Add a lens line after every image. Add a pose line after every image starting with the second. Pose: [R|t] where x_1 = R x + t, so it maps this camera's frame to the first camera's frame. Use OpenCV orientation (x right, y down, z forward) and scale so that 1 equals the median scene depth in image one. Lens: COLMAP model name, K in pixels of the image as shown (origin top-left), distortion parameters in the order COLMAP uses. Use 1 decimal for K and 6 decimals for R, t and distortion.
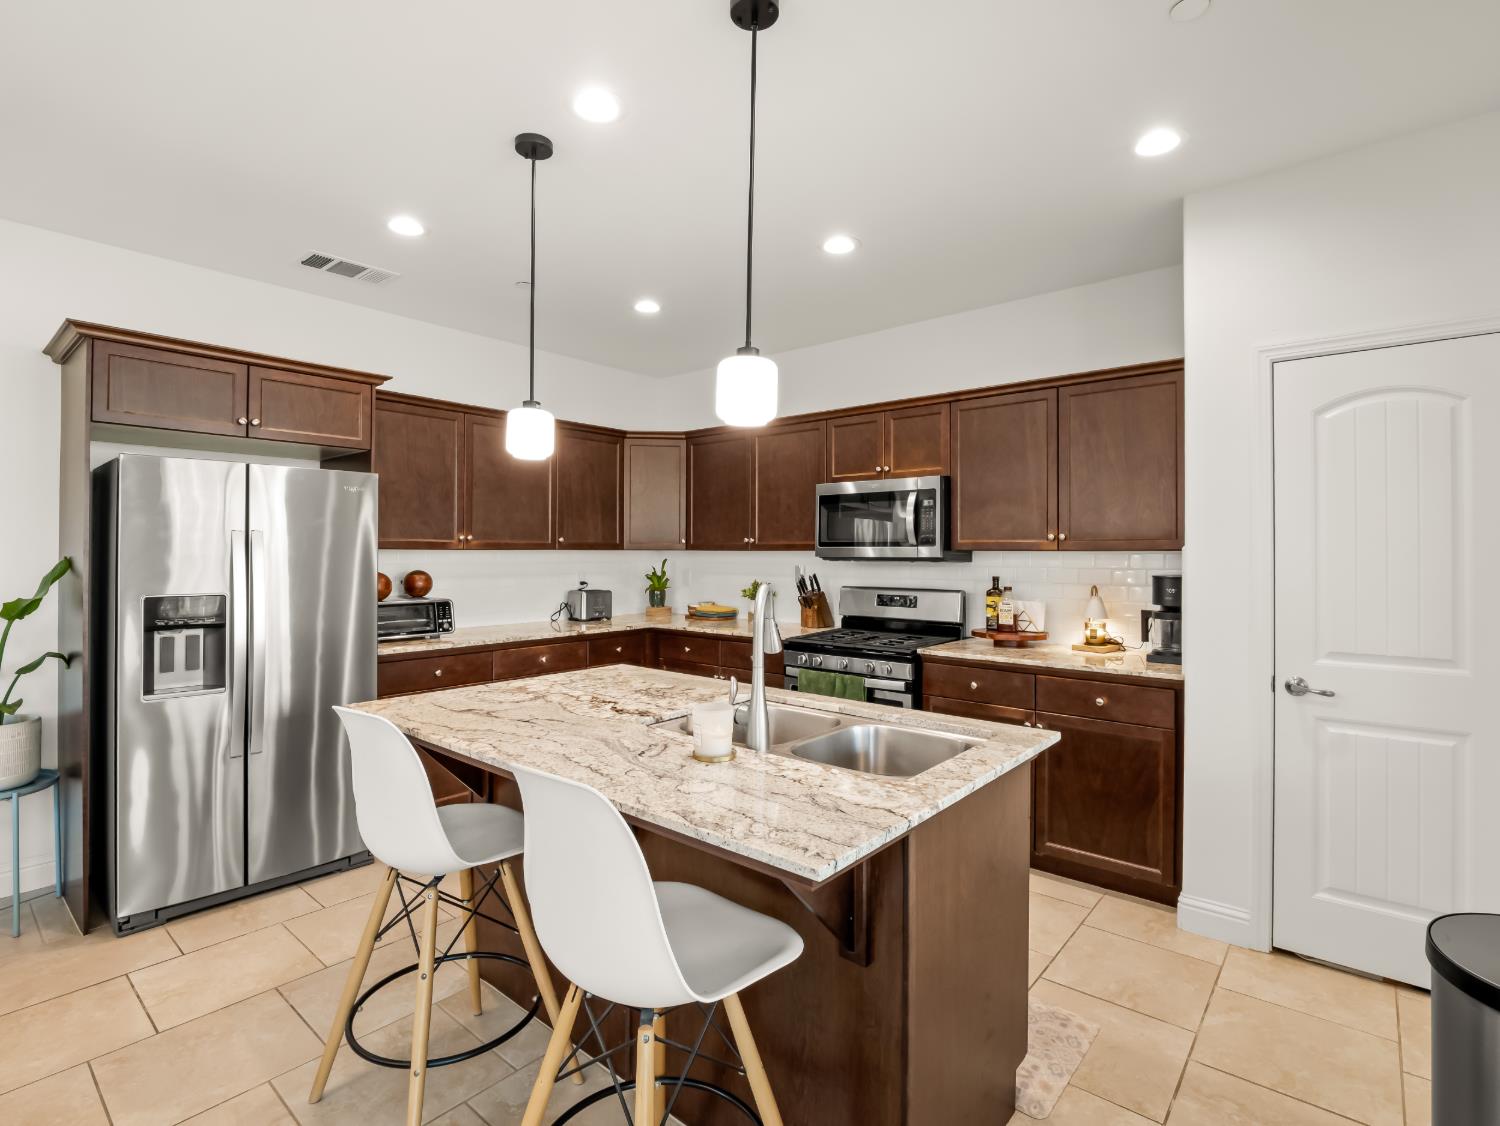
lens RADIAL K [[727.7, 0, 751.5], [0, 727.7, 559.9], [0, 0, 1]] dist [-0.008793, -0.004827]
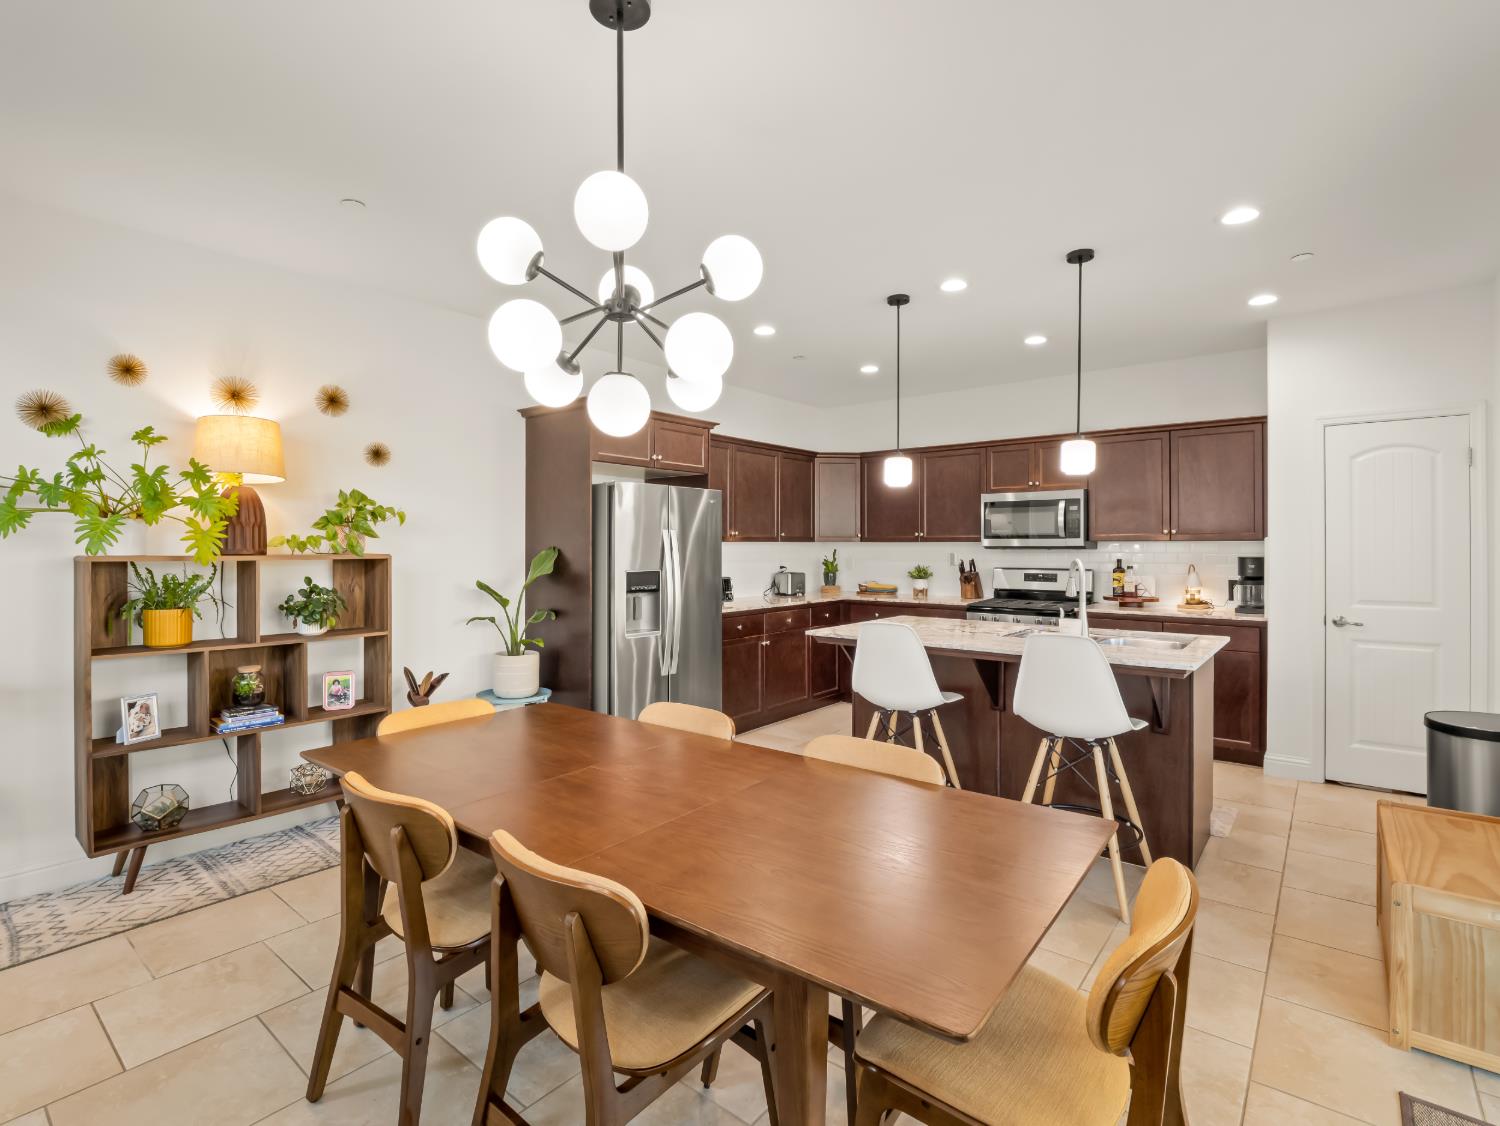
lens RADIAL K [[727.7, 0, 747.5], [0, 727.7, 557.6], [0, 0, 1]] dist [-0.008793, -0.004827]
pose [[0.999873, -0.004092, 0.015377, -0.431623], [0.004007, 0.999977, 0.005533, 0.009138], [-0.015399, -0.005470, 0.999866, -0.436220]]
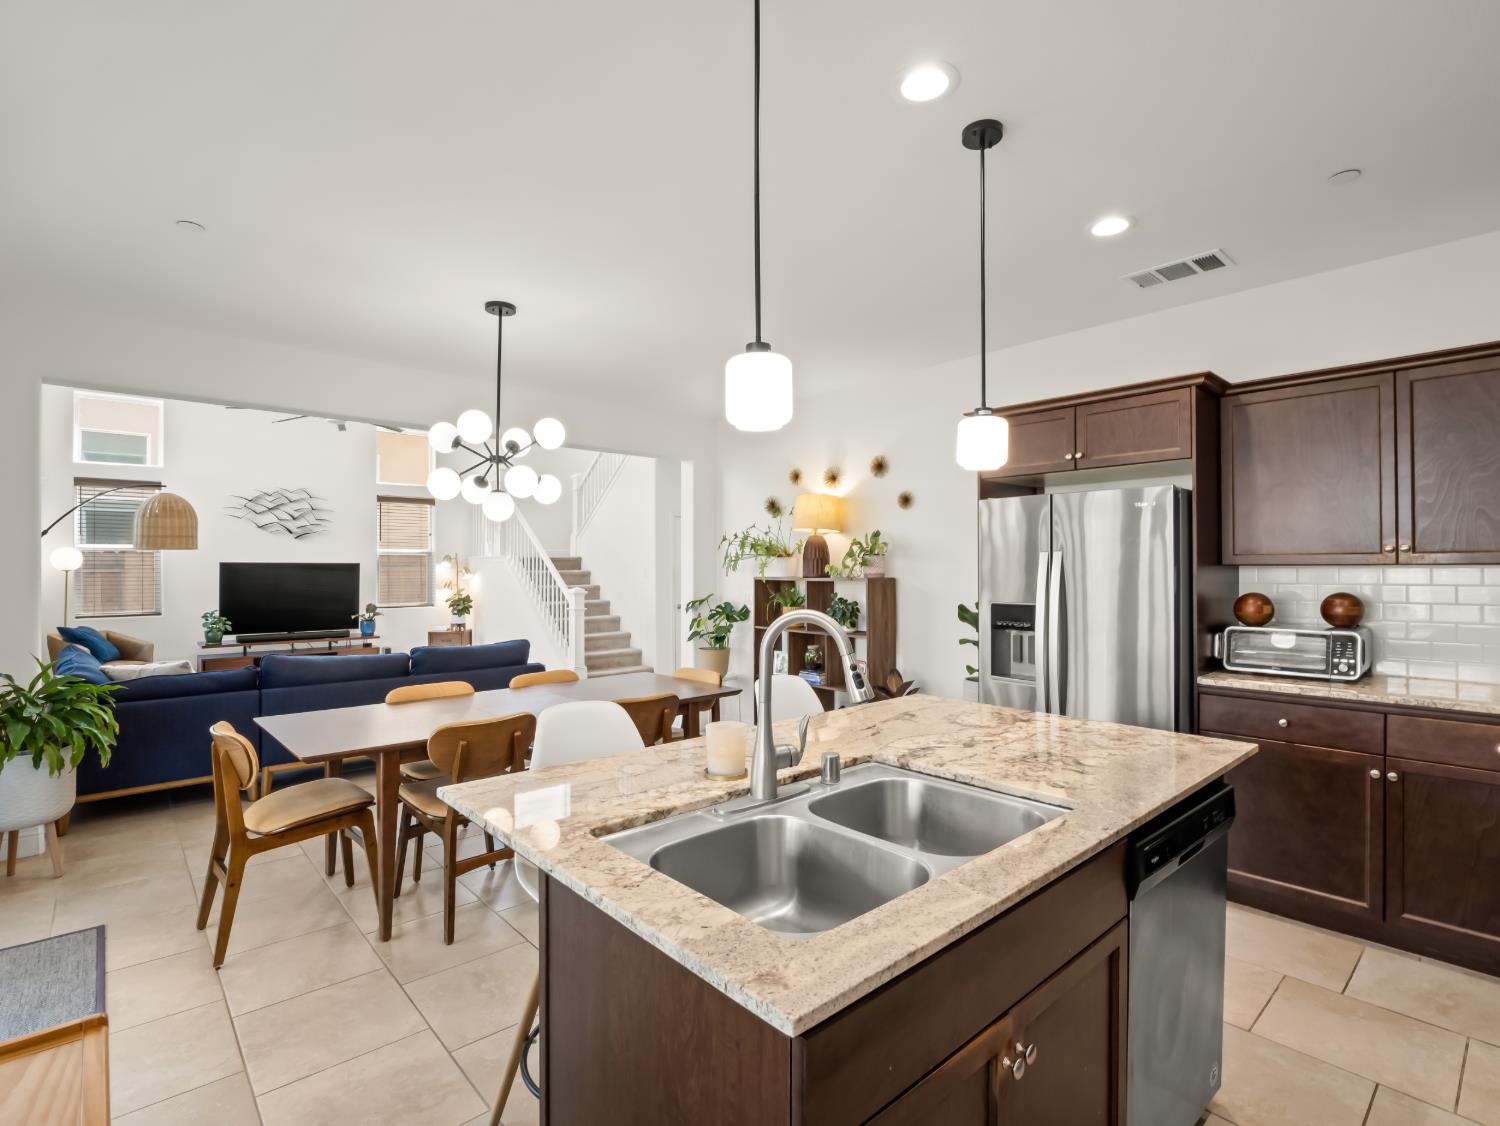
lens RADIAL K [[727.7, 0, 750.3], [0, 727.7, 560.3], [0, 0, 1]] dist [-0.008793, -0.004827]
pose [[-0.138970, -0.014029, -0.990197, 0.422666], [-0.008134, 0.999882, -0.013024, -0.005405], [0.990263, 0.006244, -0.139068, 0.527371]]
